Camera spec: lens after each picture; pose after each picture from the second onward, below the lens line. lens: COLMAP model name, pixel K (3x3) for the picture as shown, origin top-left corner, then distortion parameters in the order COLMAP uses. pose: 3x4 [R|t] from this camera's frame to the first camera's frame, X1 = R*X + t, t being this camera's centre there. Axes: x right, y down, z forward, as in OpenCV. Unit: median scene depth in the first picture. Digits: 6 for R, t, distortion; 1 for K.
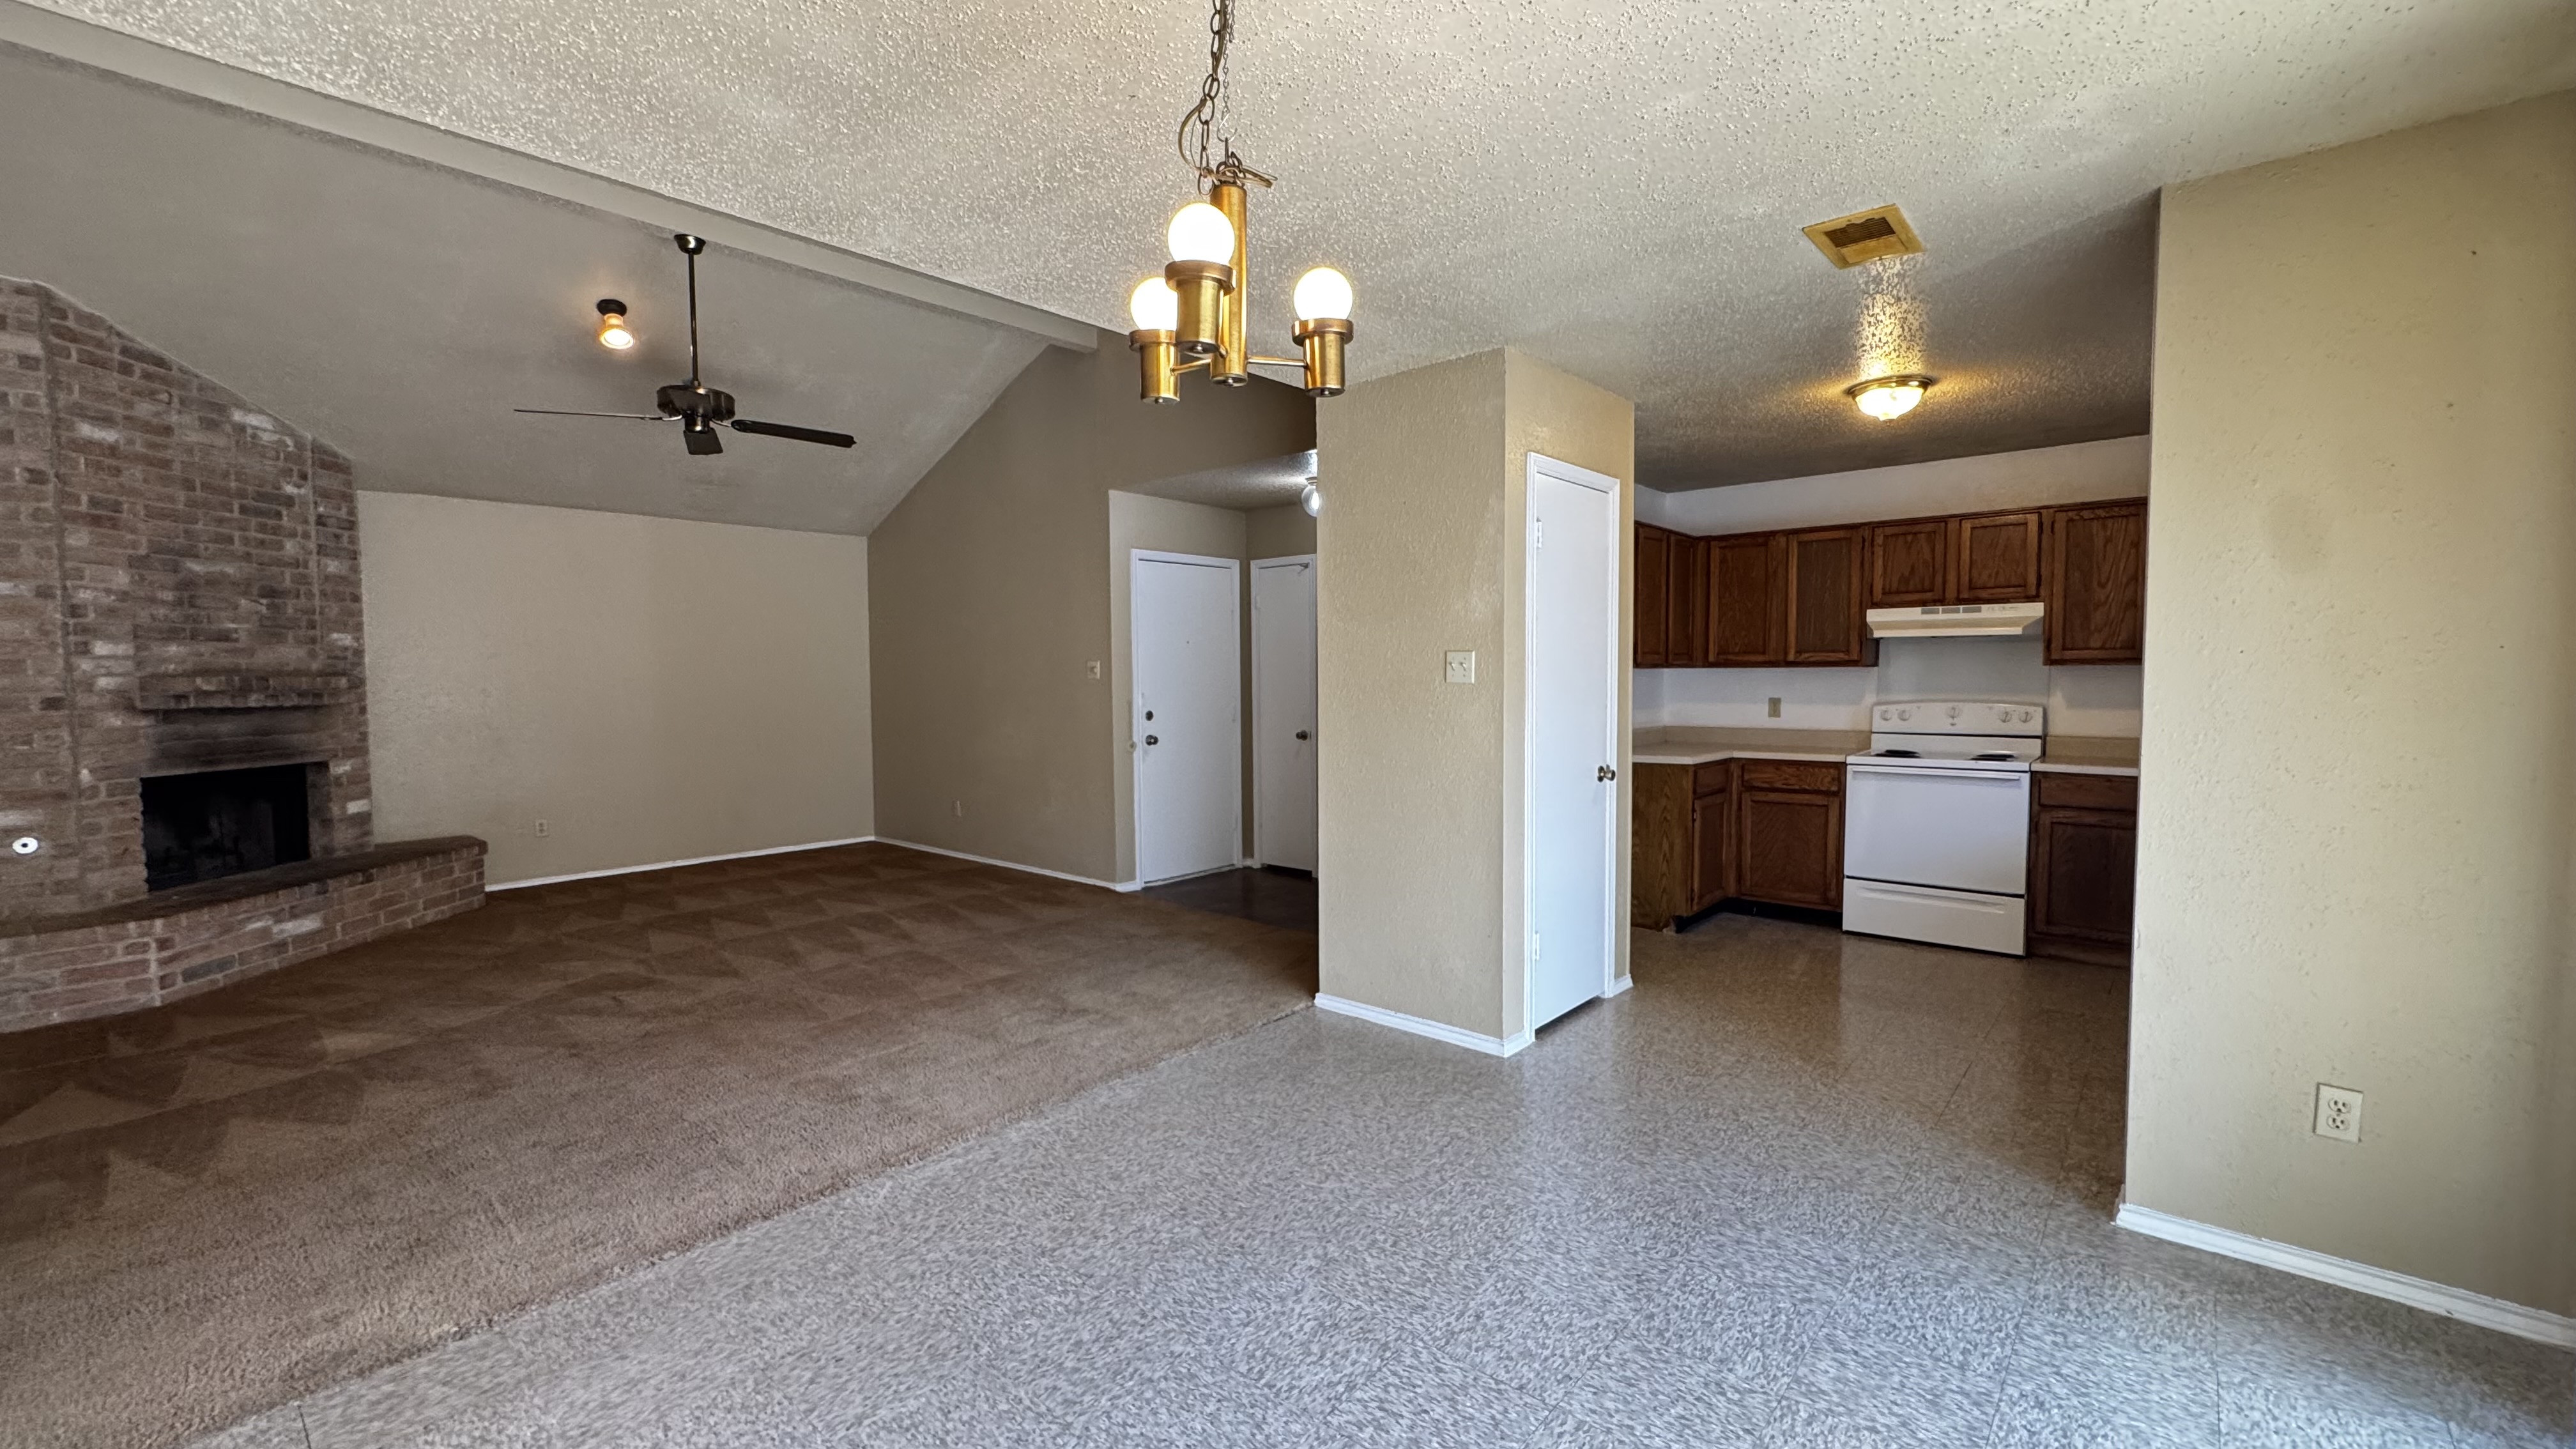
lens RADIAL K [[1027.8, 0, 1287.2], [0, 1027.8, 724.4], [0, 0, 1]] dist [-0.004613, 0.001156]
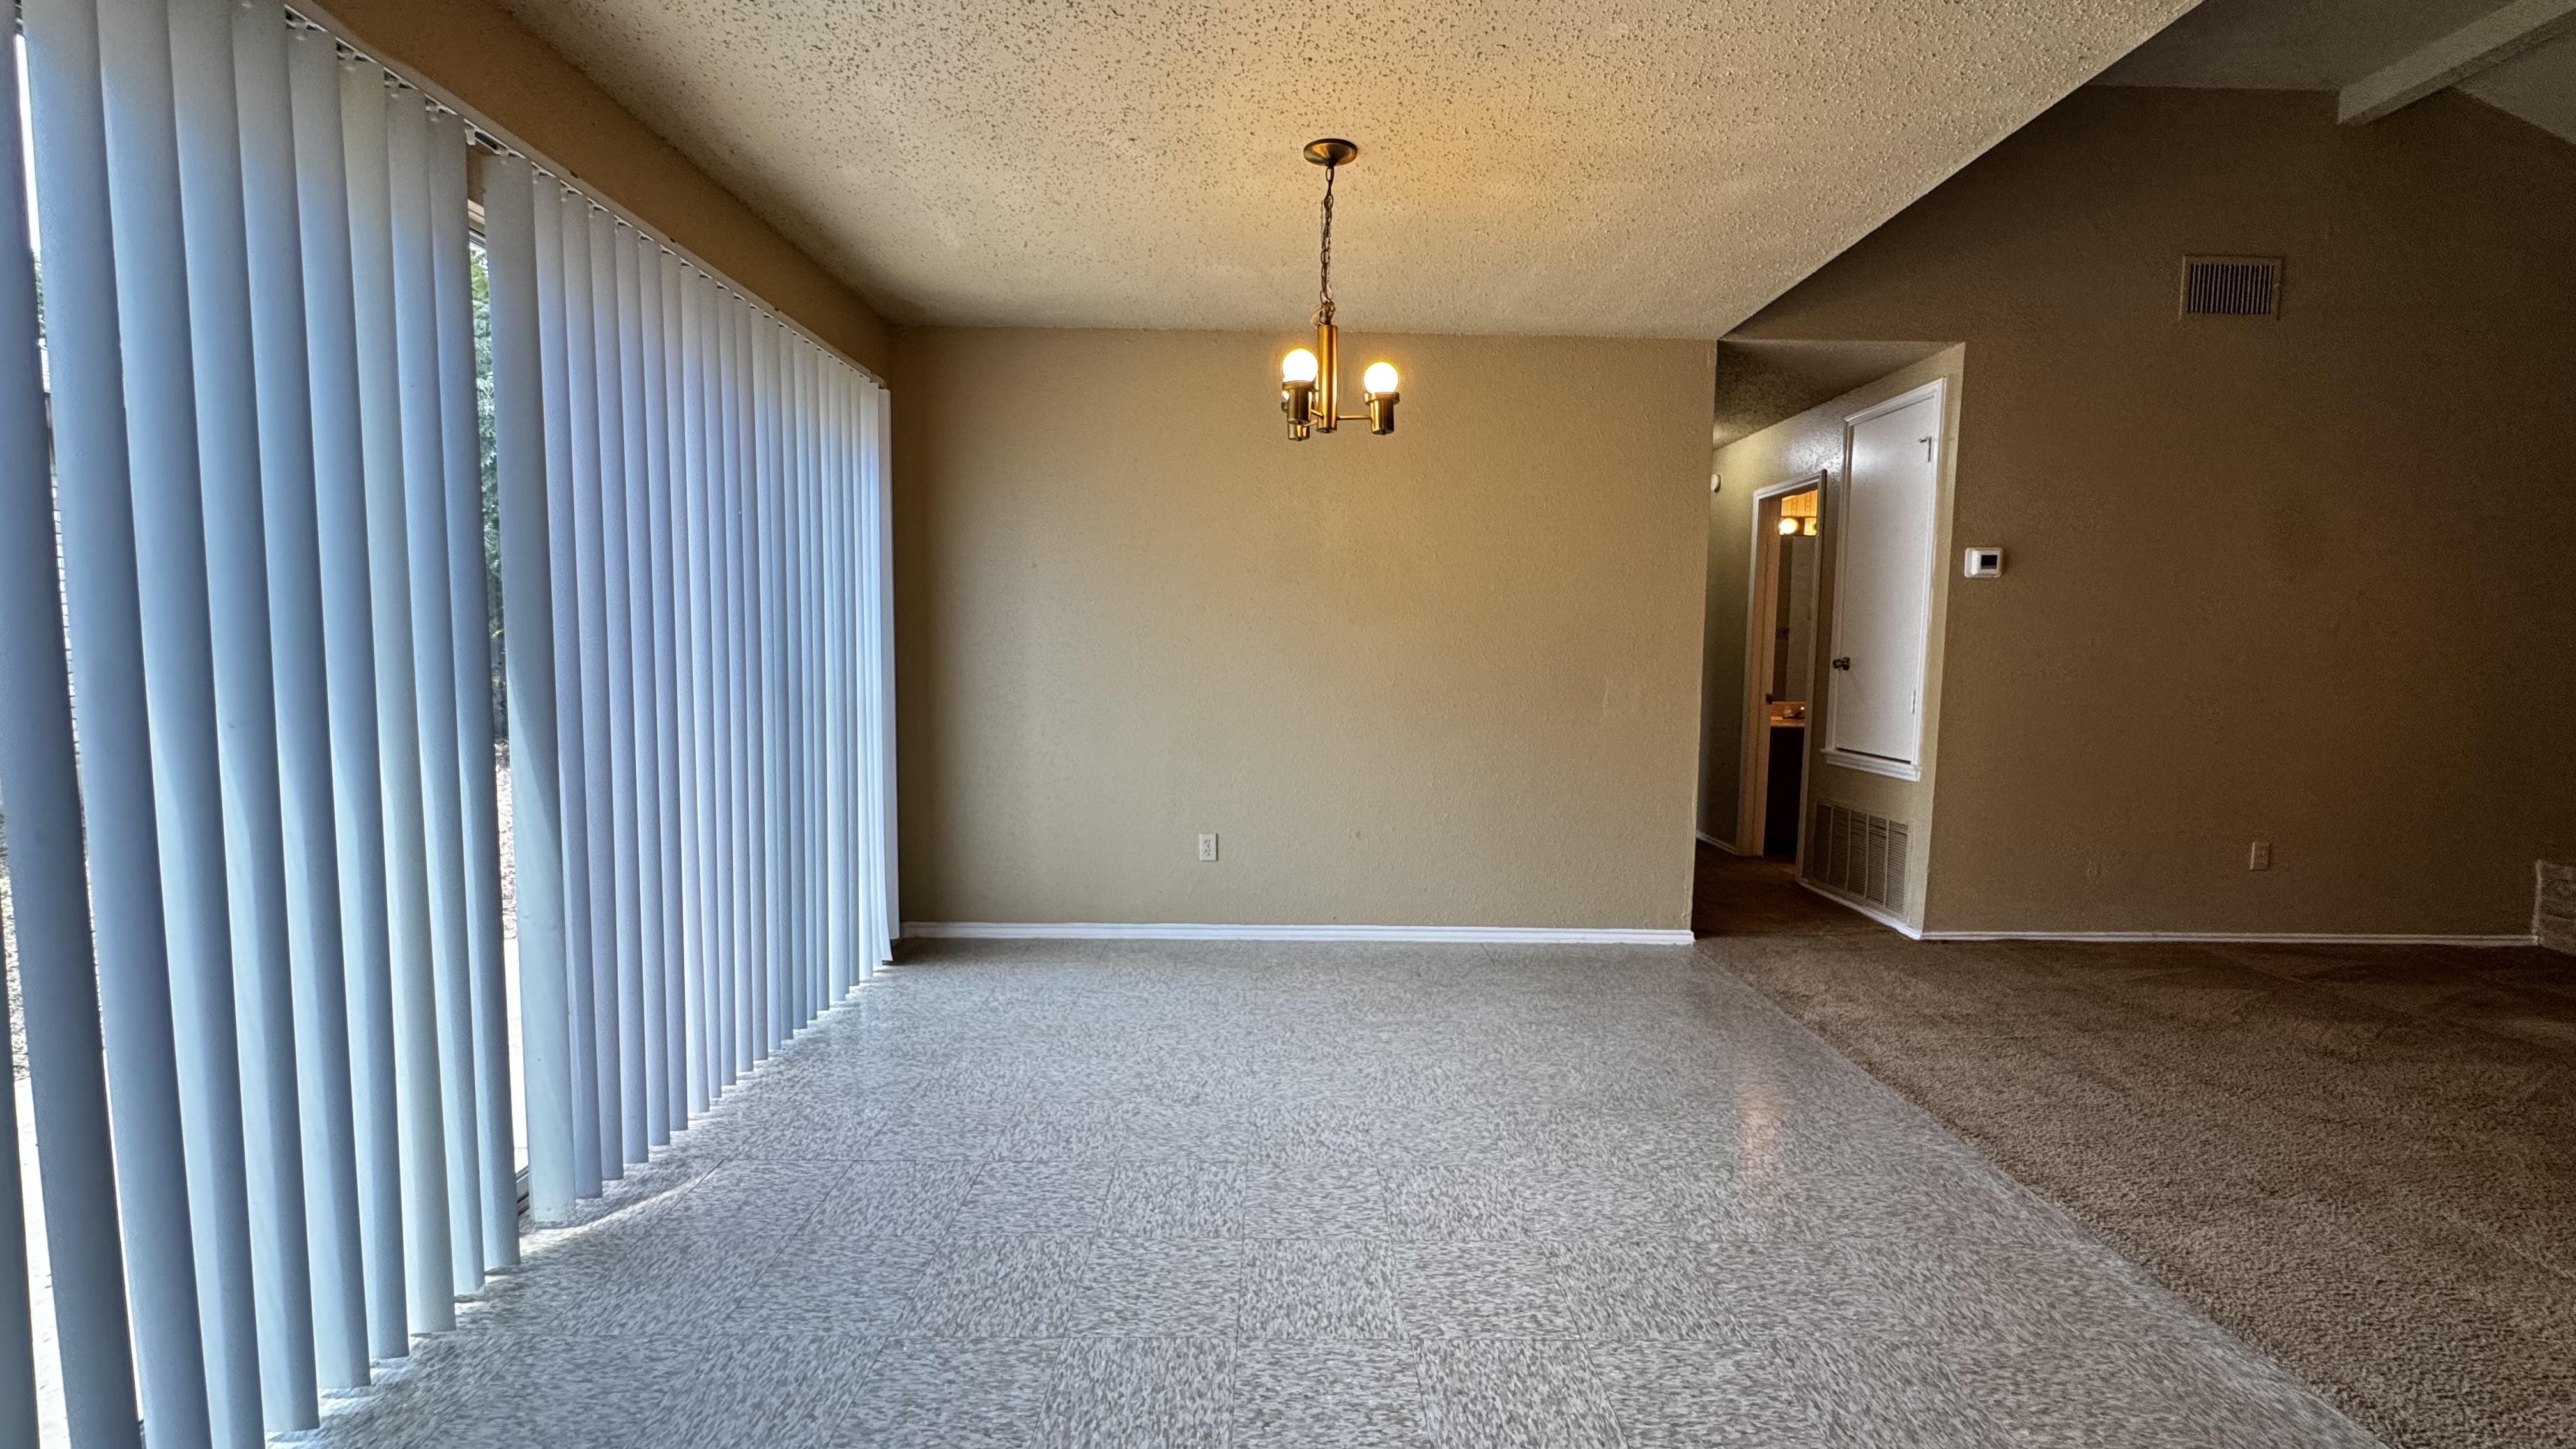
lens RADIAL K [[1027.8, 0, 1288.5], [0, 1027.8, 726.0], [0, 0, 1]] dist [-0.004613, 0.001156]
pose [[-0.741124, 0.053892, -0.669202, 0.366169], [-0.042067, 0.991087, 0.126401, -0.012243], [0.670049, 0.121830, -0.732251, 0.692401]]
